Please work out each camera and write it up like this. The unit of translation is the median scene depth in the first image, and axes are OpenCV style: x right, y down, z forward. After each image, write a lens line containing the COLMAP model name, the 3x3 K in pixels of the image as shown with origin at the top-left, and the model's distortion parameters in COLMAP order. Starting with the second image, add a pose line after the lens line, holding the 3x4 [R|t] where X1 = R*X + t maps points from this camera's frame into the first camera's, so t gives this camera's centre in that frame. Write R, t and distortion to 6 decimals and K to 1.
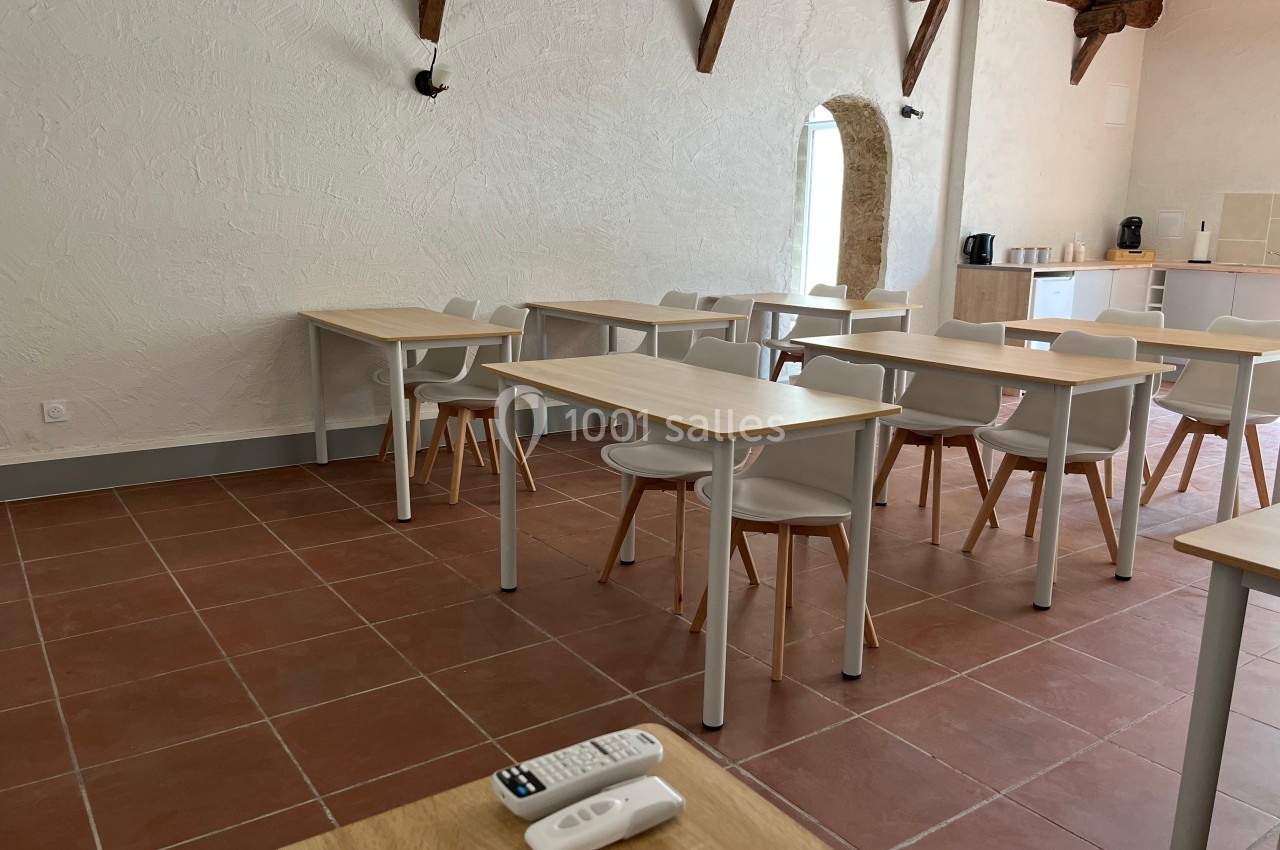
lens RADIAL K [[976.6, 0, 640.6], [0, 976.6, 440.3], [0, 0, 1]] dist [0.055313, -0.066862]
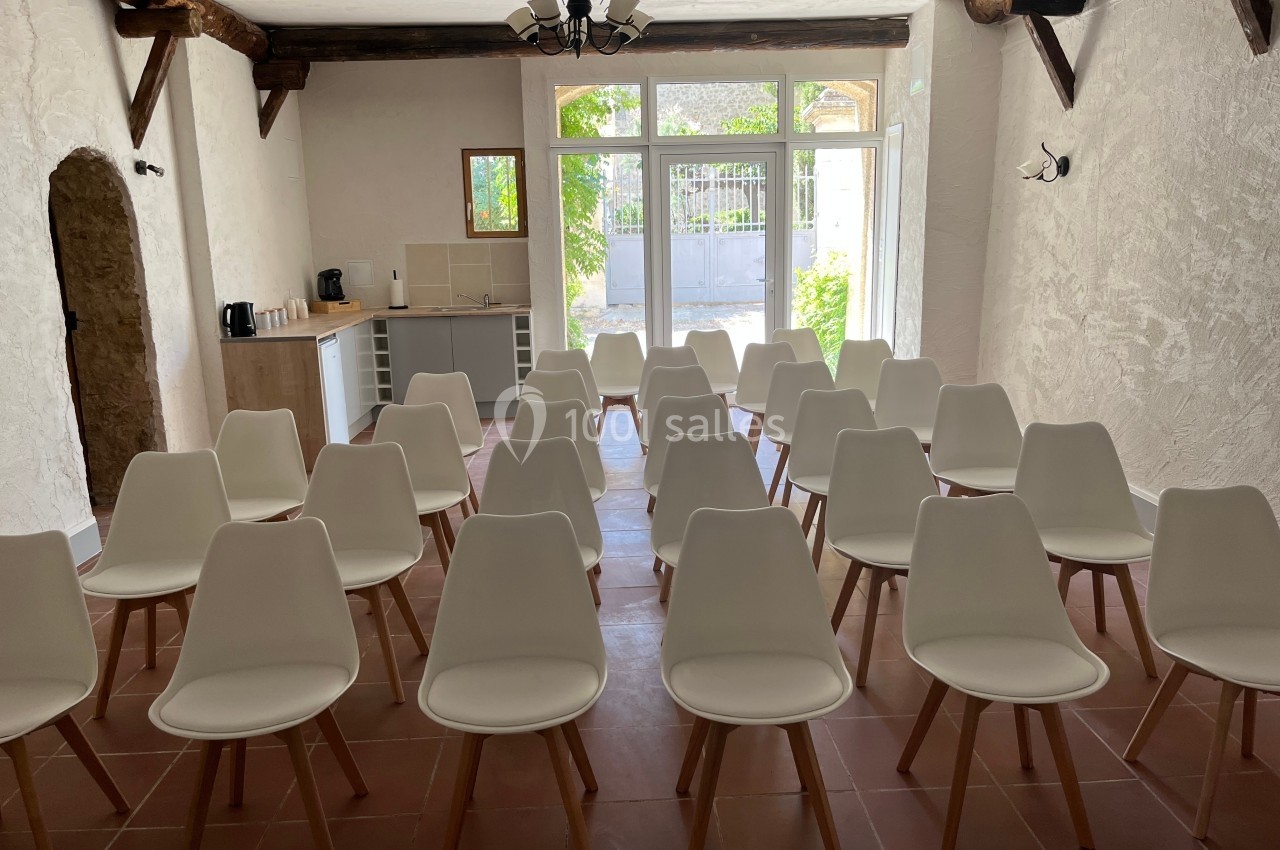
lens RADIAL K [[976.8, 0, 640.0], [0, 976.8, 425.0], [0, 0, 1]] dist [0.071893, -0.112965]
pose [[0.544950, -0.195638, 0.815325, -0.220553], [0.215934, 0.972344, 0.088987, -0.110133], [-0.810186, 0.127563, 0.572124, 0.221828]]
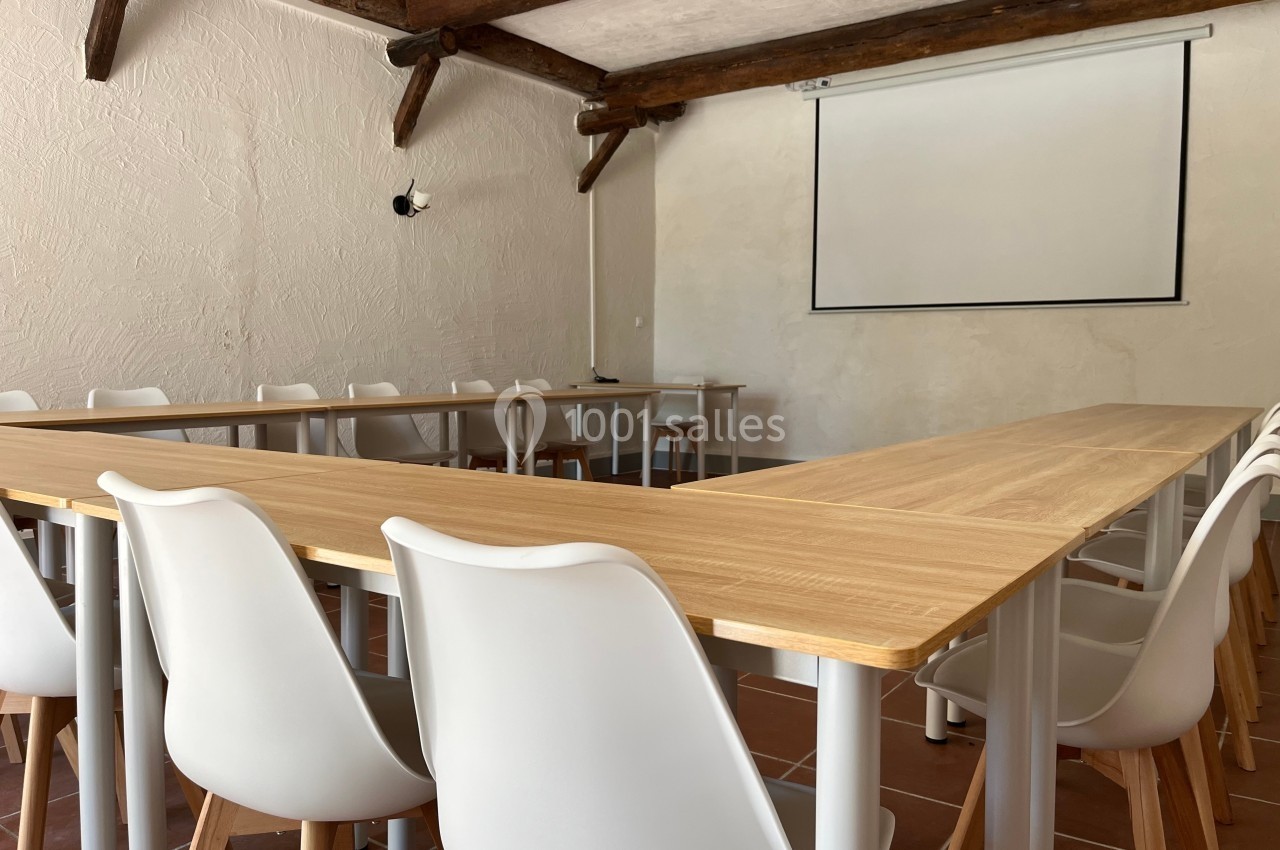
lens RADIAL K [[979.2, 0, 644.2], [0, 979.2, 419.3], [0, 0, 1]] dist [0.057244, -0.080560]
pose [[-0.939167, 0.006112, -0.343407, 0.404413], [-0.091157, 0.959548, 0.266381, -0.187313], [0.331143, 0.281480, -0.900618, 1.019185]]
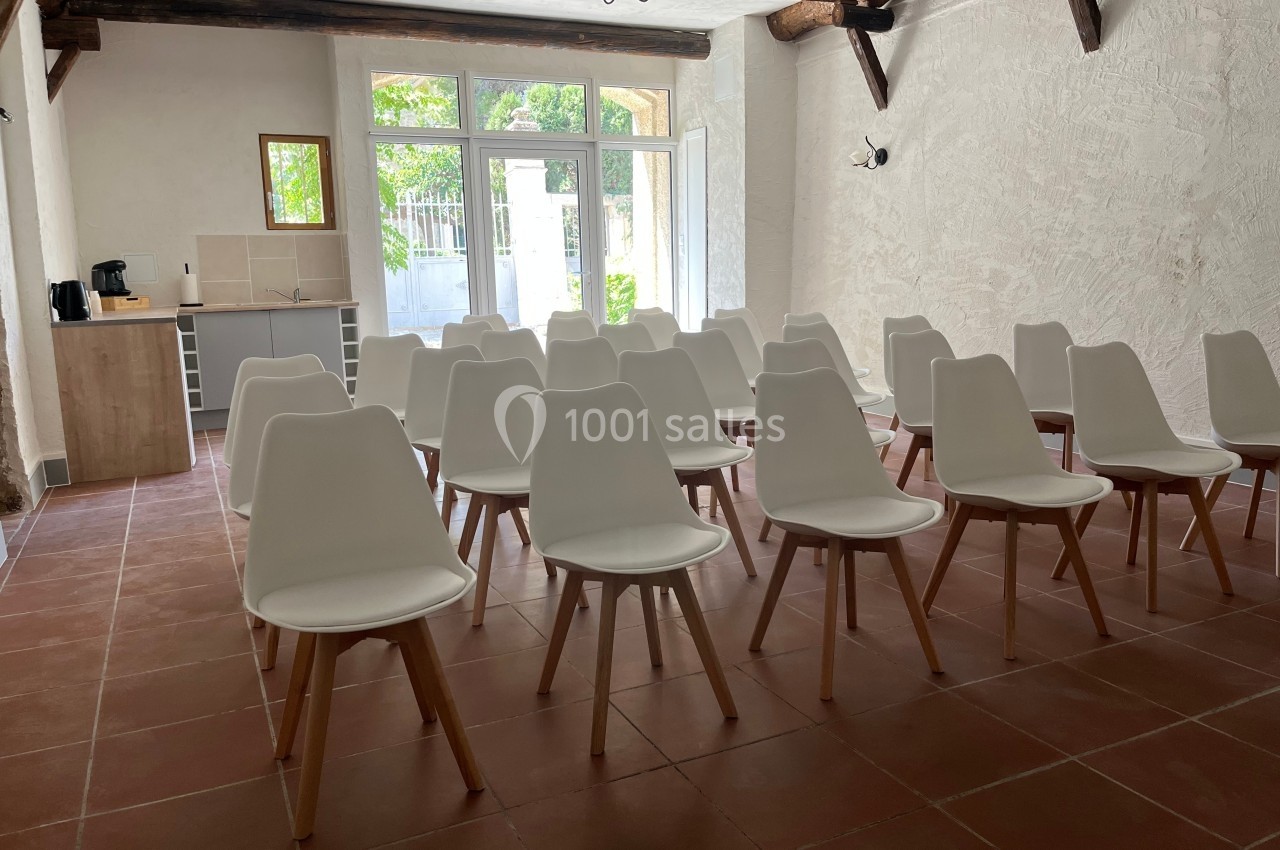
lens RADIAL K [[979.2, 0, 644.2], [0, 979.2, 419.3], [0, 0, 1]] dist [0.057244, -0.080560]
pose [[0.172072, -0.171115, 0.970109, -0.362455], [0.247134, 0.960802, 0.125638, -0.100041], [-0.953581, 0.218128, 0.207616, 0.471446]]
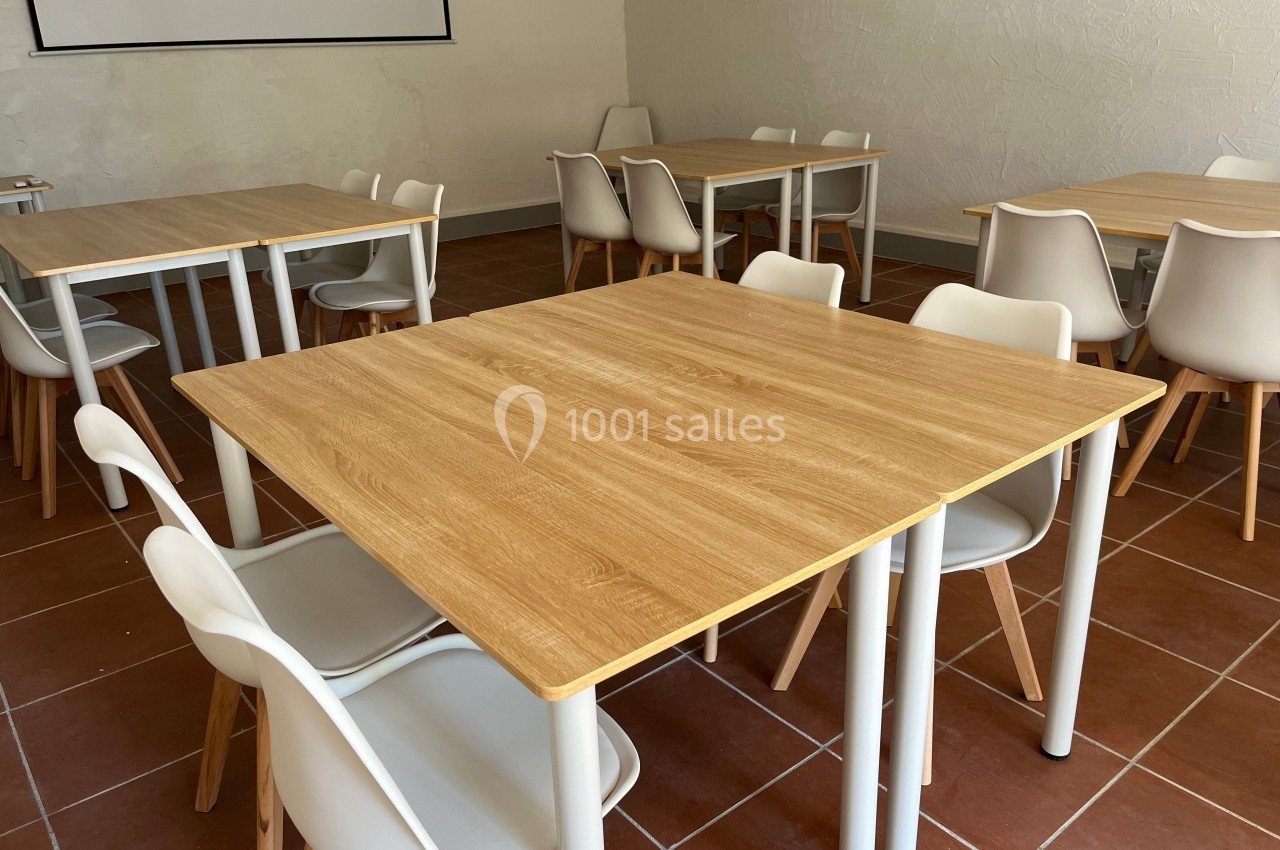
lens RADIAL K [[976.8, 0, 640.0], [0, 976.8, 425.0], [0, 0, 1]] dist [0.071893, -0.112965]
pose [[0.066548, 0.352932, -0.933279, 0.685525], [-0.193730, 0.922123, 0.334899, -0.106511], [0.978795, 0.158517, 0.129739, 0.456501]]
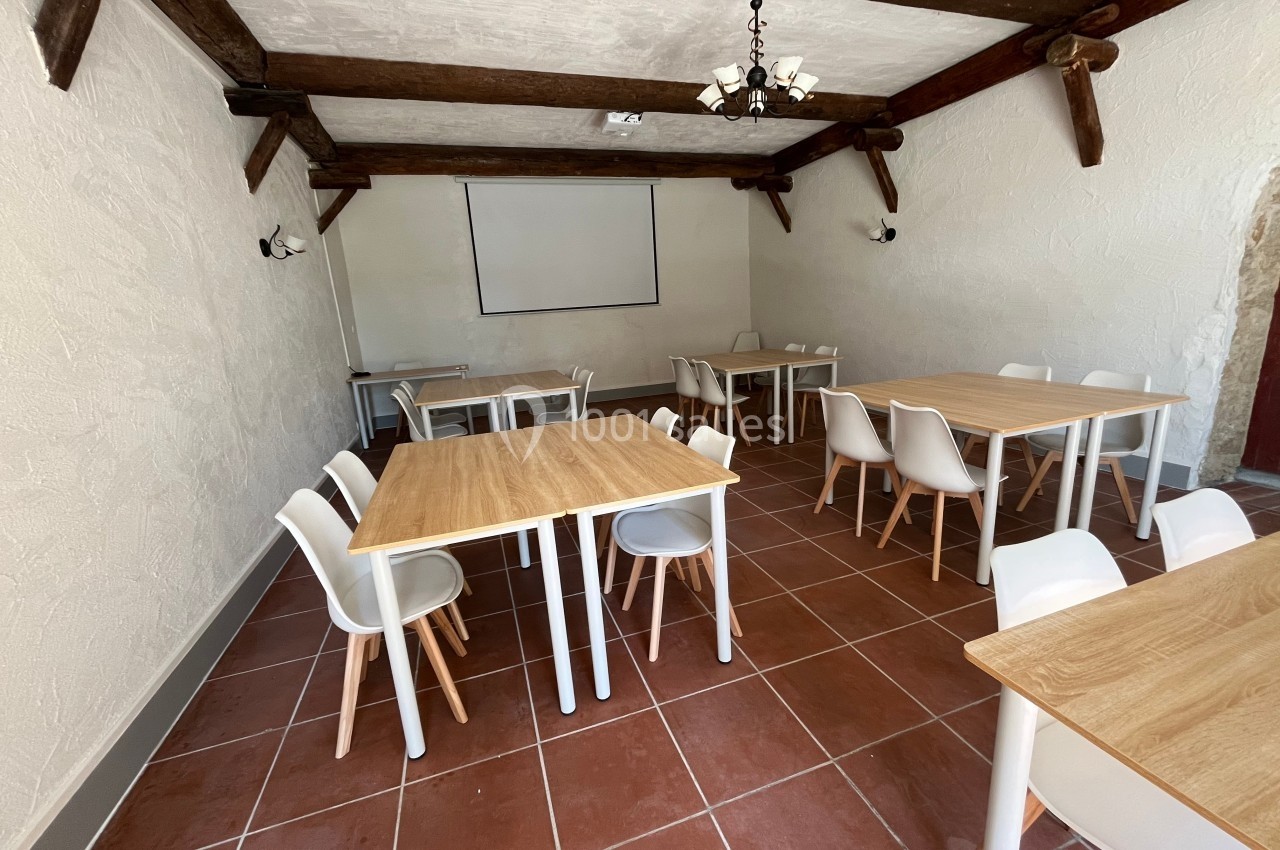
lens RADIAL K [[518.0, 0, 636.8], [0, 518.0, 423.9], [0, 0, 1]] dist [-0.004786, 0.000712]
pose [[-0.287561, 0.225259, -0.930896, 0.723029], [-0.155899, 0.947977, 0.277551, -0.150843], [0.944989, 0.224939, -0.237484, 0.613475]]
